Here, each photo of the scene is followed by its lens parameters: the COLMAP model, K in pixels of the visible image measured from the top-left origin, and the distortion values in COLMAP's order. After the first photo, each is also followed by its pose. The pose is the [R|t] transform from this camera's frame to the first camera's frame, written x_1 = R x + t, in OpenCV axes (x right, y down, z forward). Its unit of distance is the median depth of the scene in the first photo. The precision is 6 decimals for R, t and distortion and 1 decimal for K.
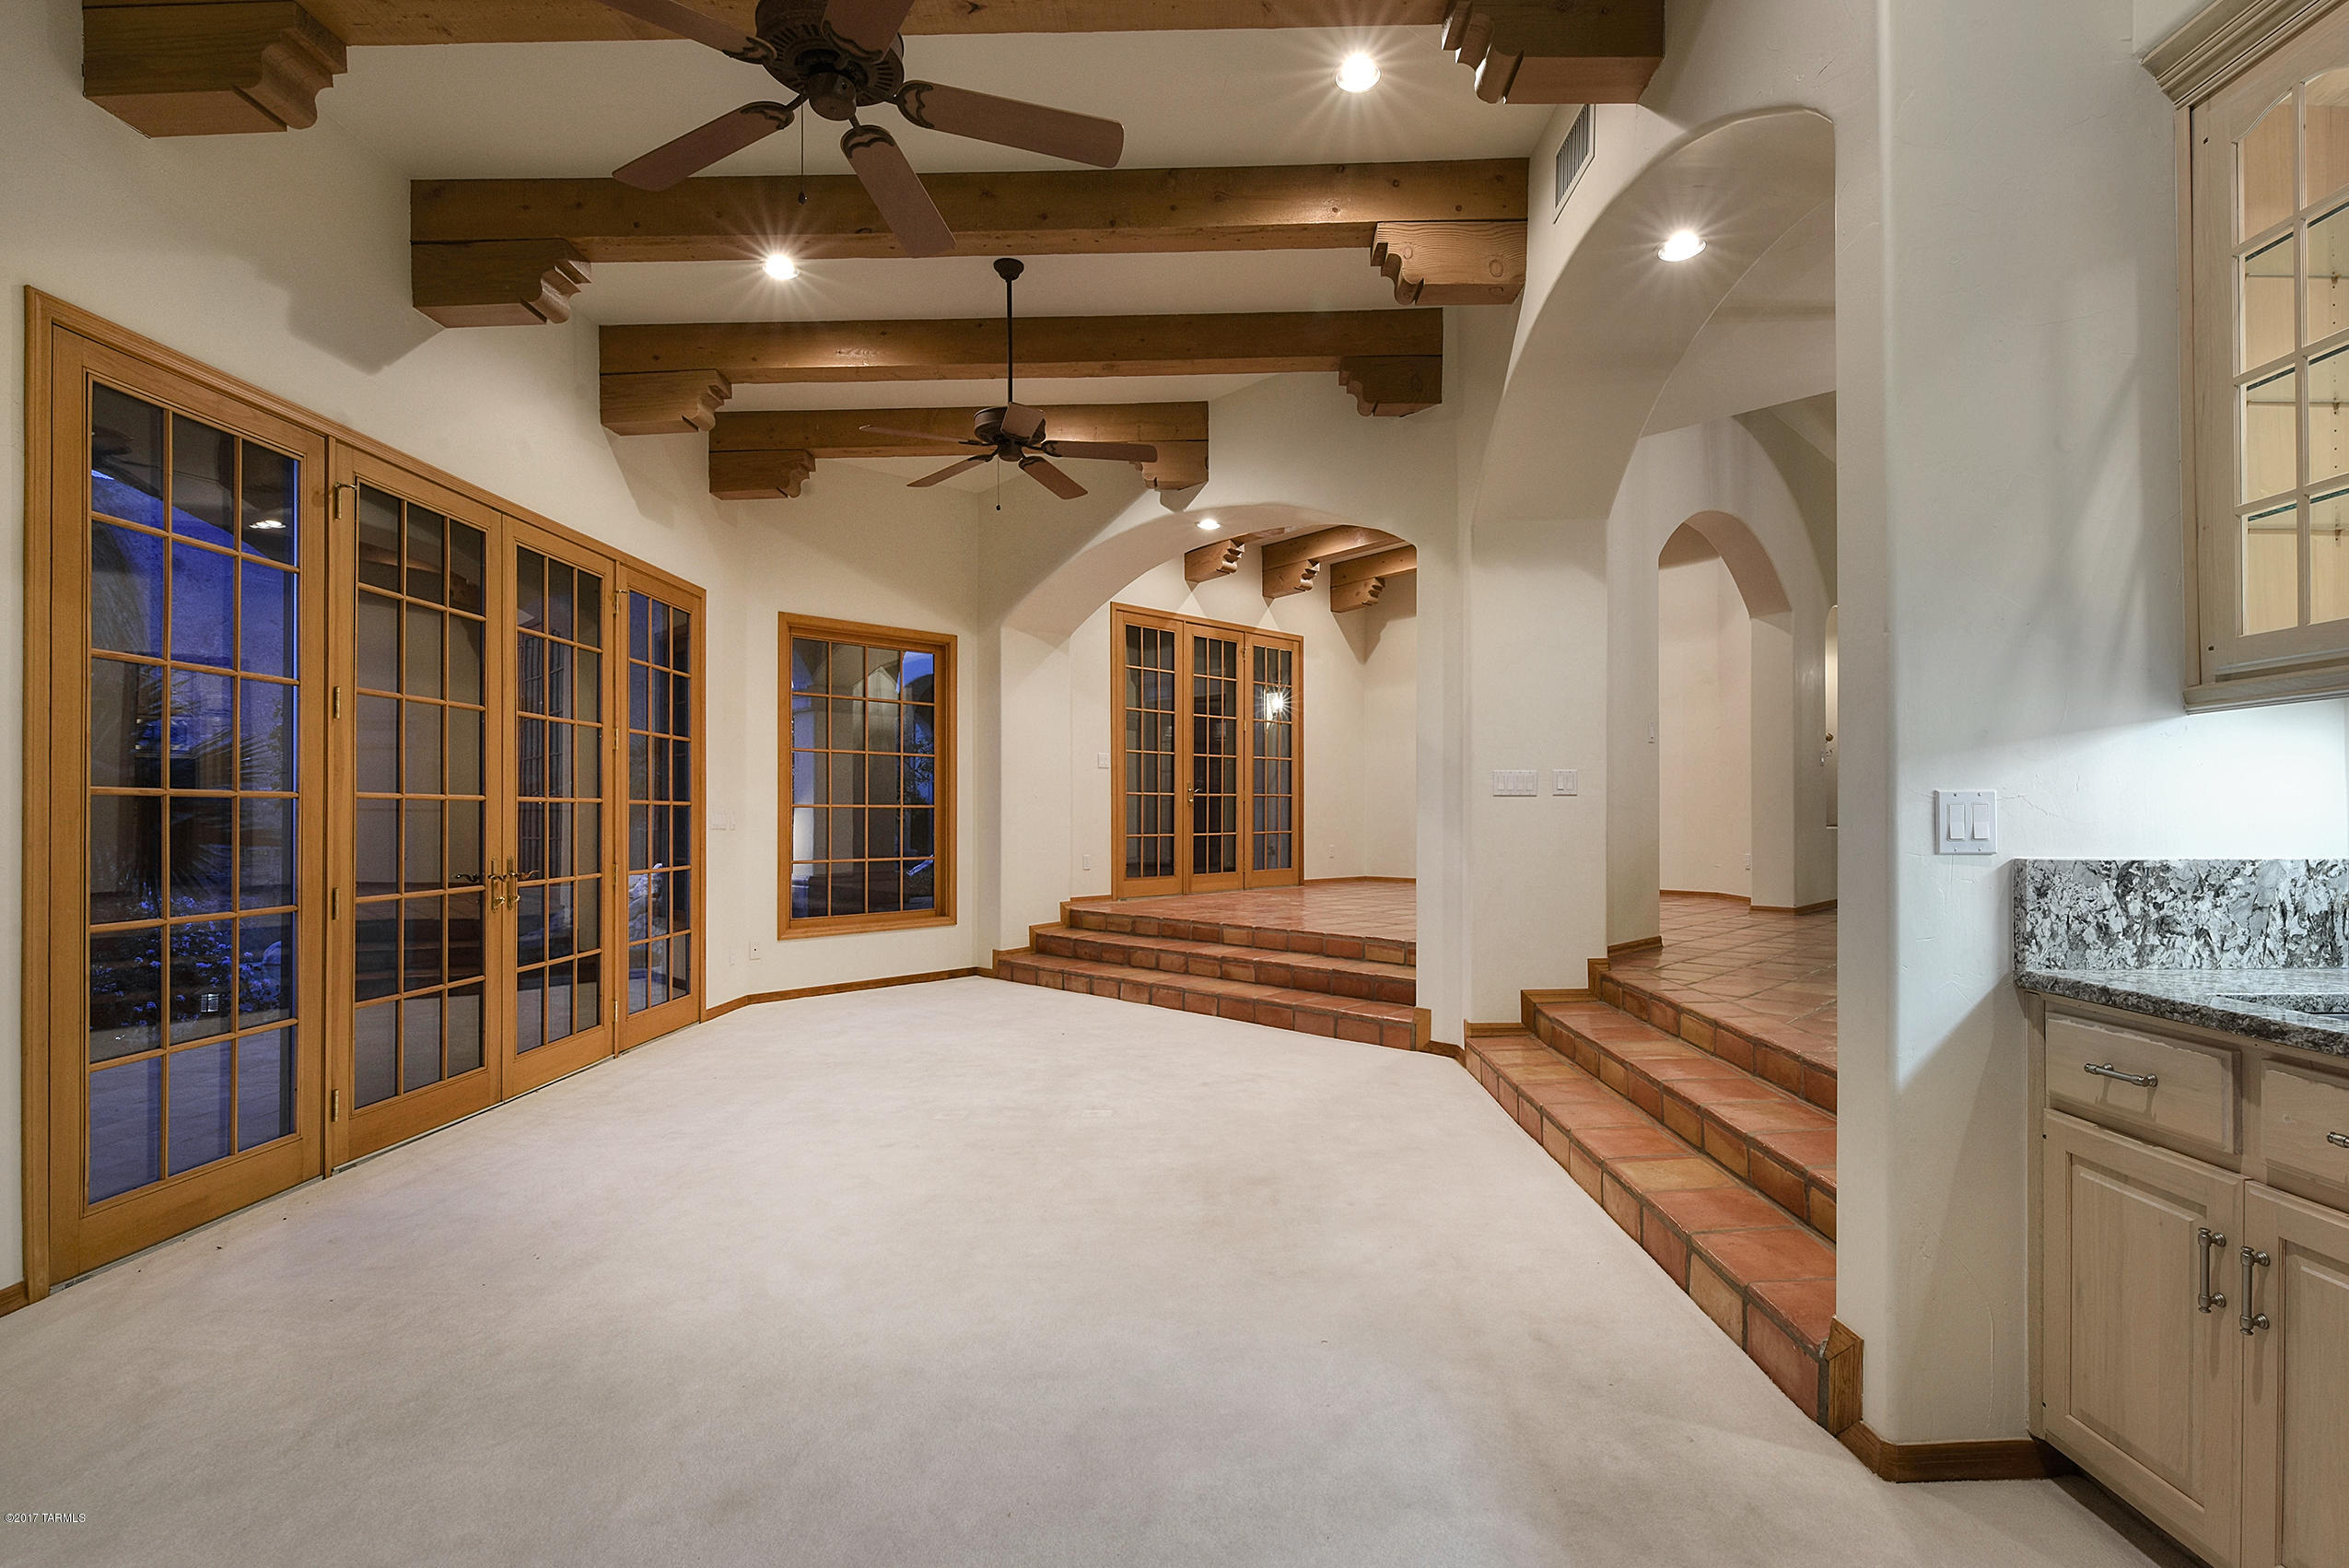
lens RADIAL K [[1070.8, 0, 1201.0], [0, 1070.8, 790.6], [0, 0, 1]] dist [0.000108, -0.000244]
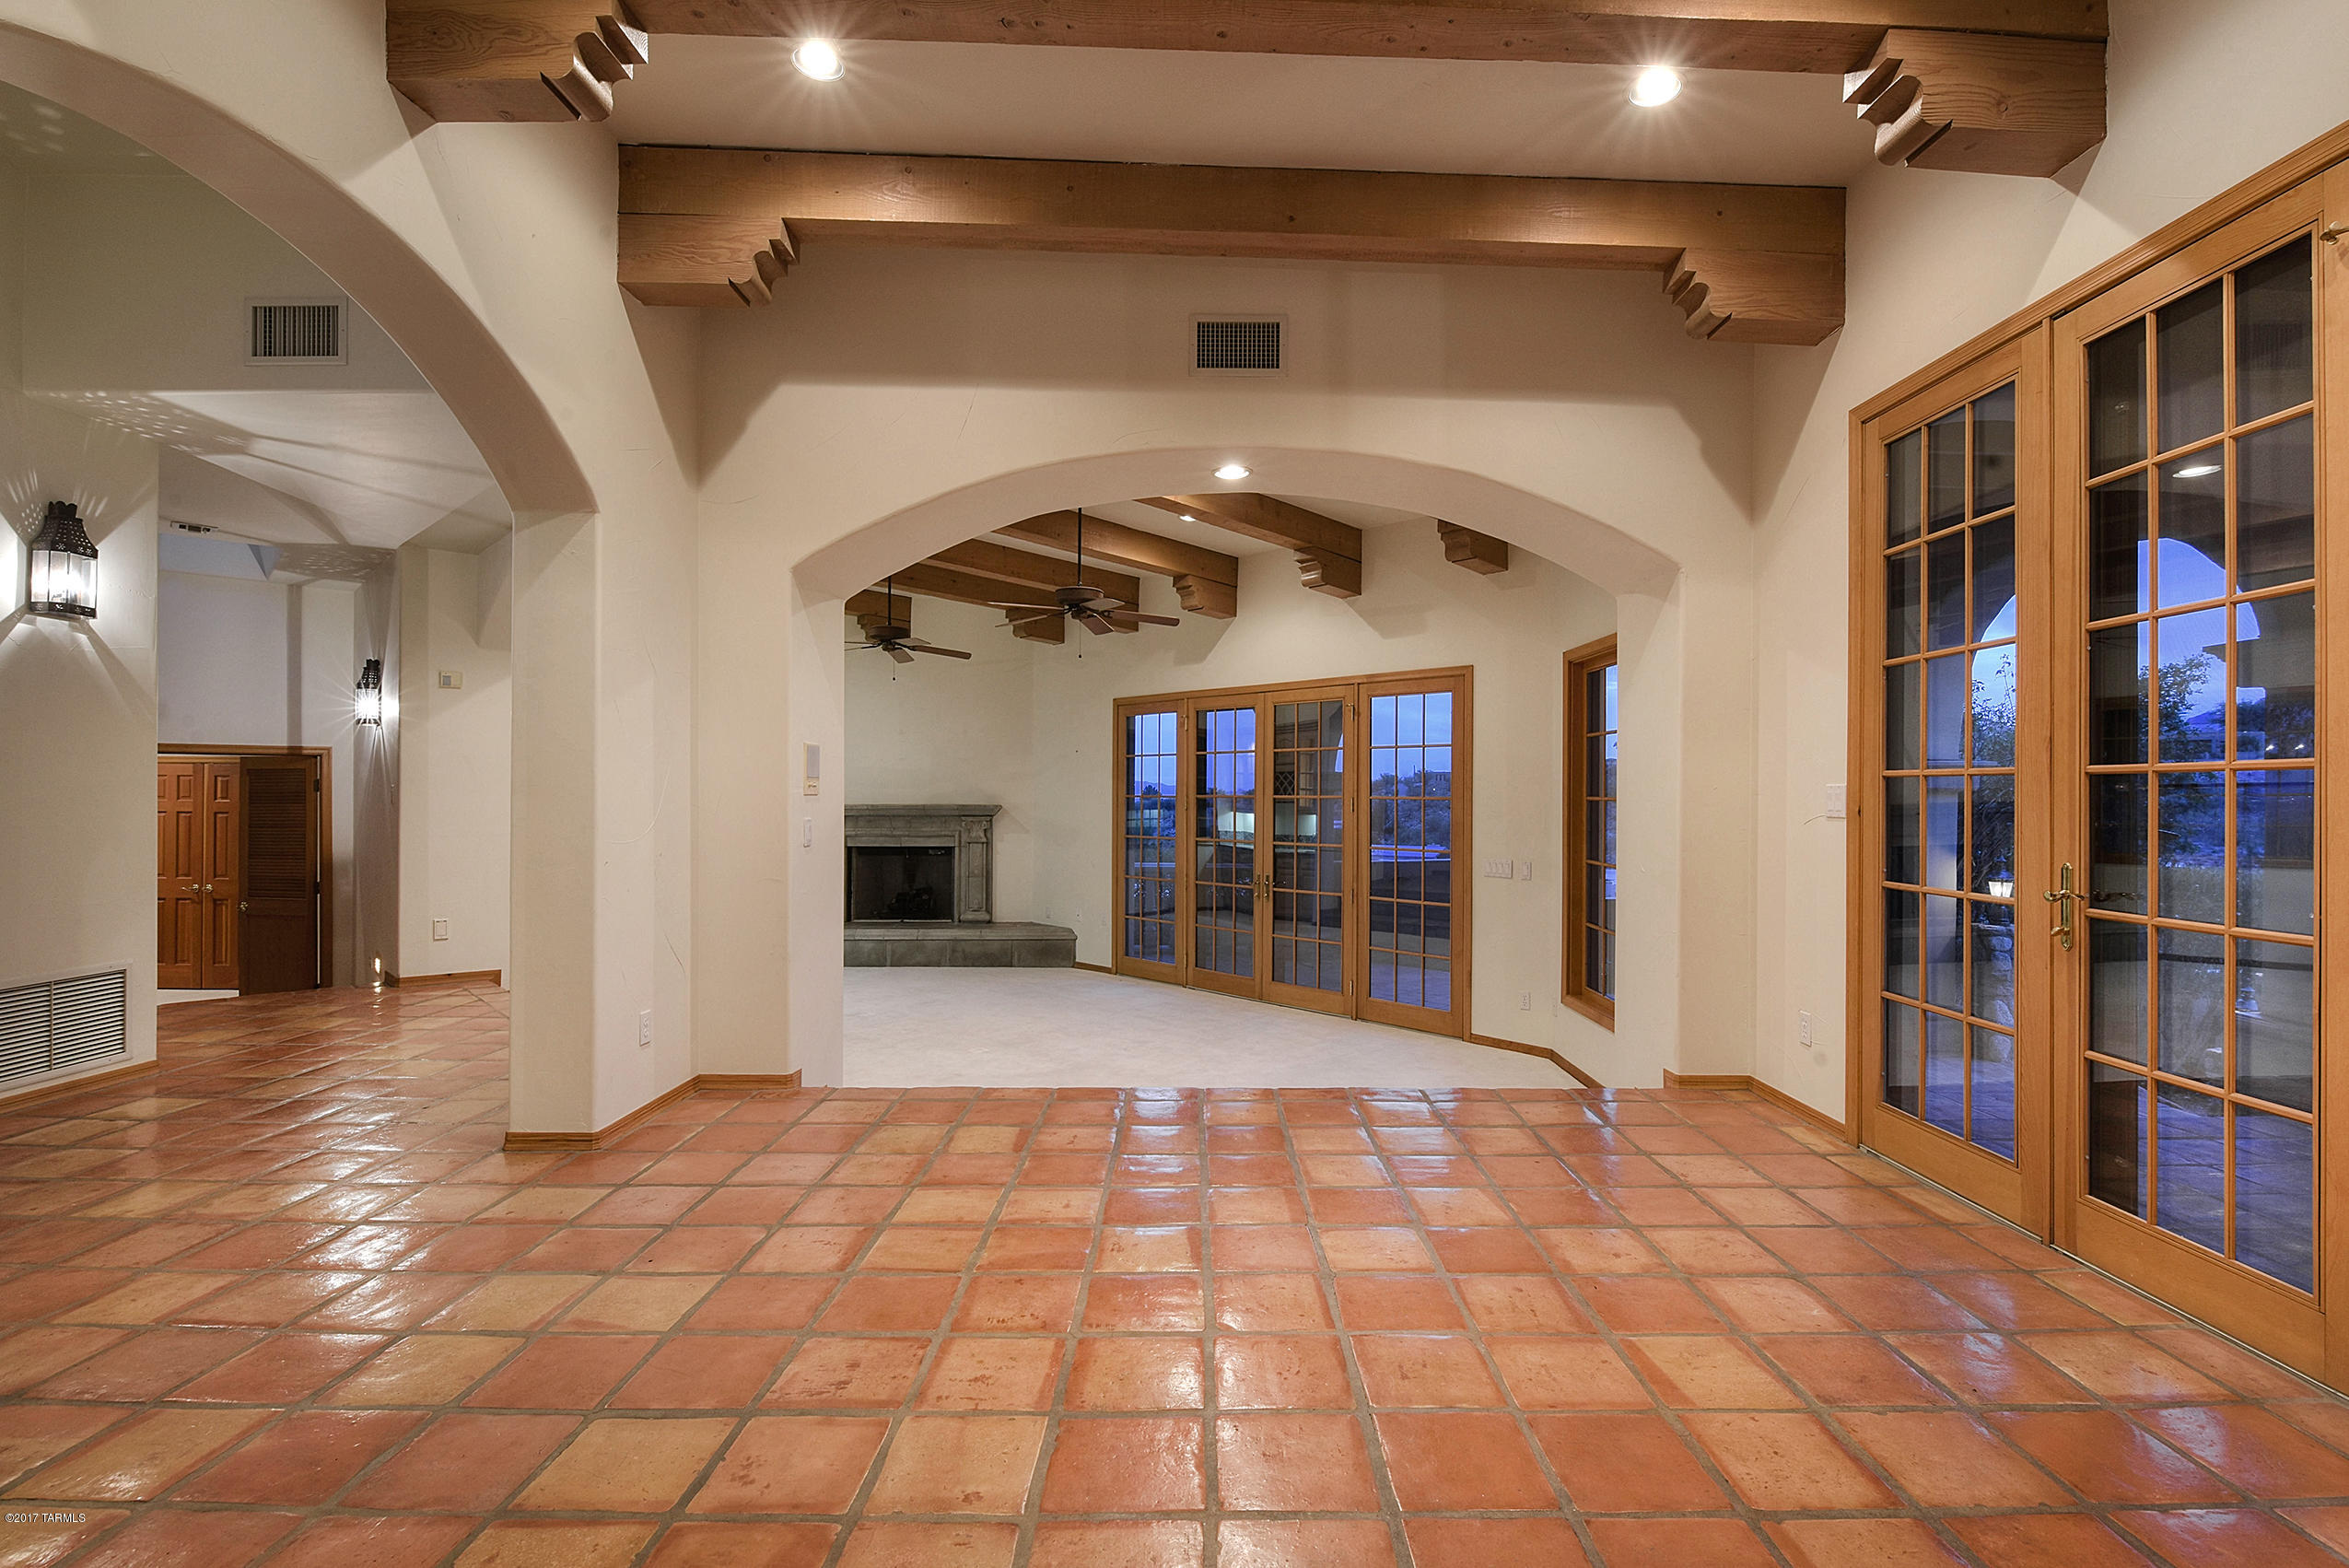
lens RADIAL K [[1070.8, 0, 1201.0], [0, 1070.8, 790.6], [0, 0, 1]] dist [0.000108, -0.000244]
pose [[-0.702335, -0.001776, -0.711845, 0.556361], [0.012441, 0.999814, -0.014768, -0.041328], [0.711738, -0.019228, -0.702182, 1.610292]]
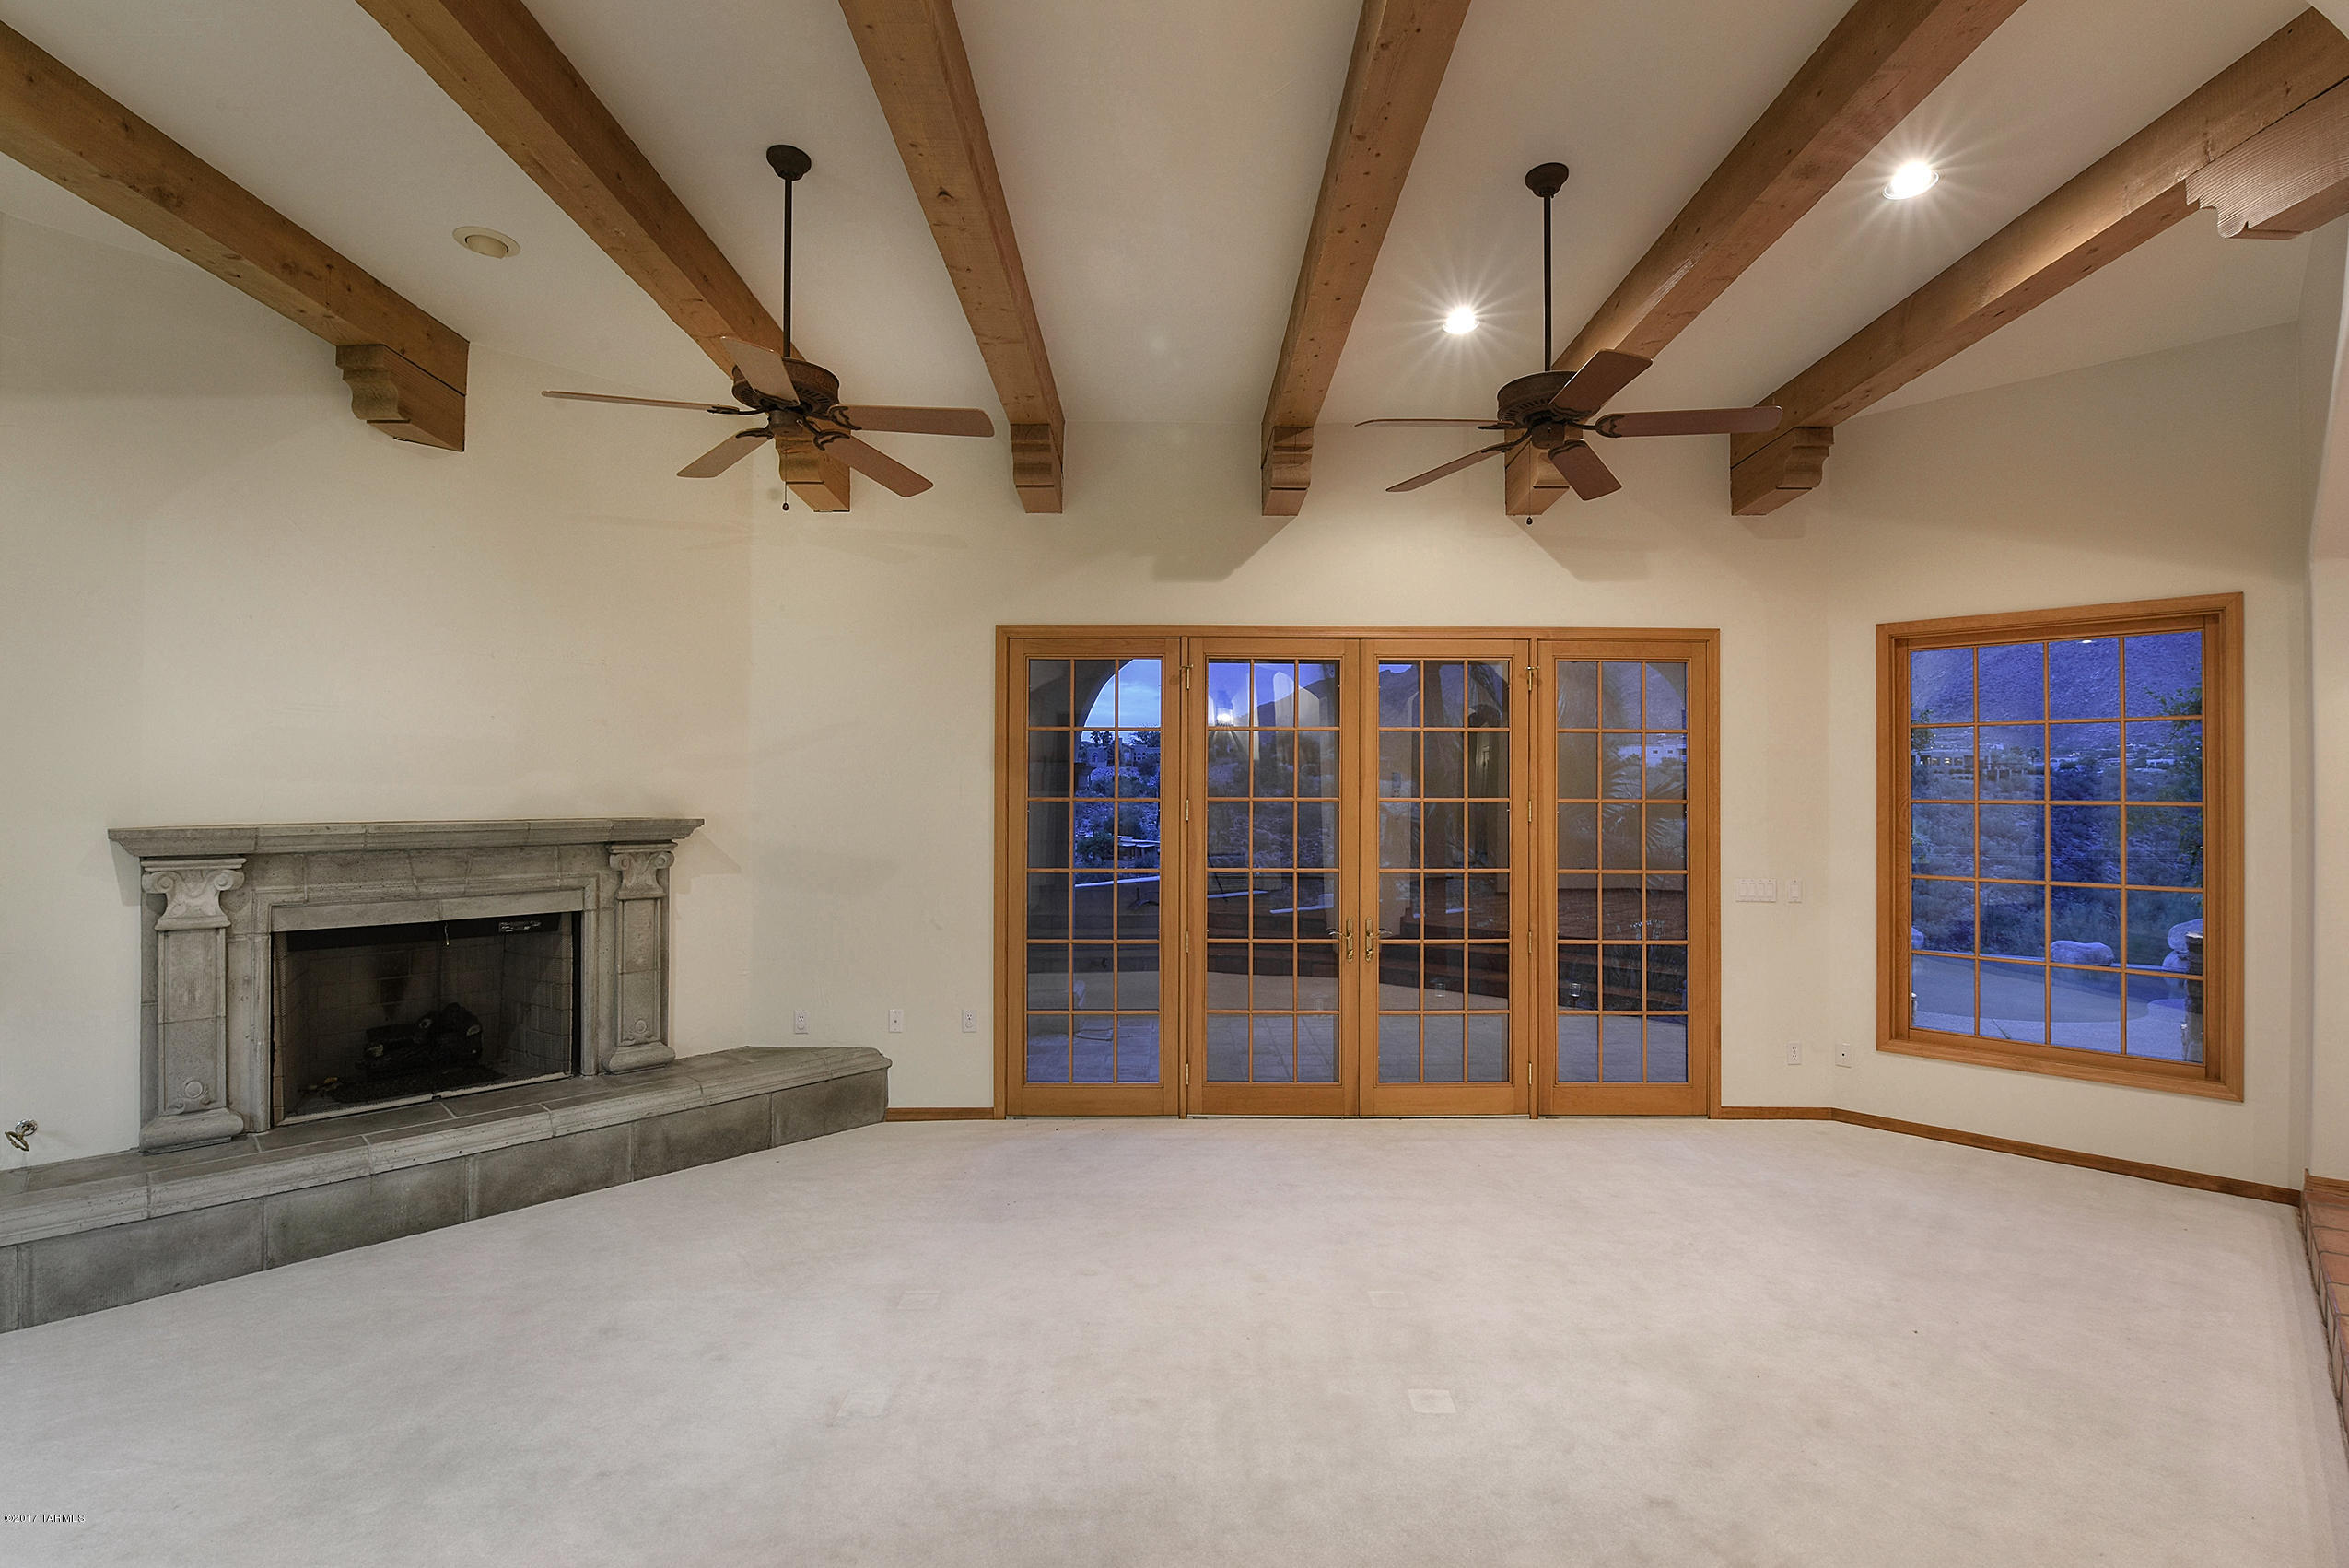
lens RADIAL K [[1070.8, 0, 1201.0], [0, 1070.8, 790.6], [0, 0, 1]] dist [0.000108, -0.000244]
pose [[0.028580, 0.000821, -0.999591, 0.408791], [0.016521, 0.999863, 0.001293, -0.063710], [0.999455, -0.016551, 0.028563, 0.555805]]
